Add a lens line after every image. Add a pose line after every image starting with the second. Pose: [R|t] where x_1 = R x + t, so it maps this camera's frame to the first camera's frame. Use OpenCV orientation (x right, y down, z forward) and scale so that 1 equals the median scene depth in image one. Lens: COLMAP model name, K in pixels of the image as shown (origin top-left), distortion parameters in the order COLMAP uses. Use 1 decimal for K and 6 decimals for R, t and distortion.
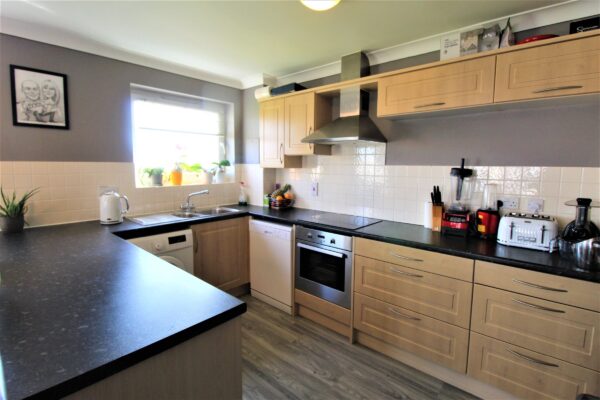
lens RADIAL K [[285.9, 0, 300.0], [0, 285.9, 200.0], [0, 0, 1]] dist [-0.015392, -0.000036]
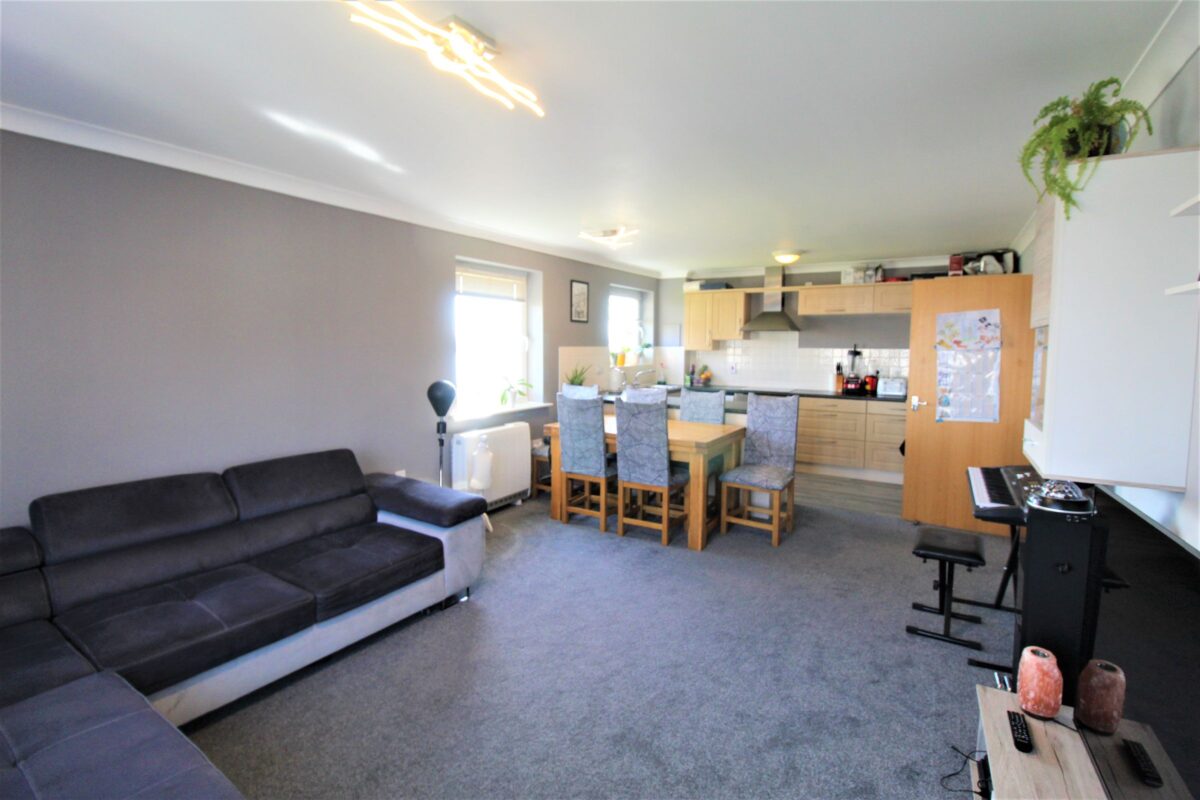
lens RADIAL K [[547.7, 0, 600.0], [0, 547.7, 400.0], [0, 0, 1]] dist [-0.001508, -0.000028]
pose [[0.985317, -0.019549, 0.169609, -1.250630], [0.022097, 0.999669, -0.013152, 0.159534], [-0.169296, 0.016707, 0.985424, -1.627231]]
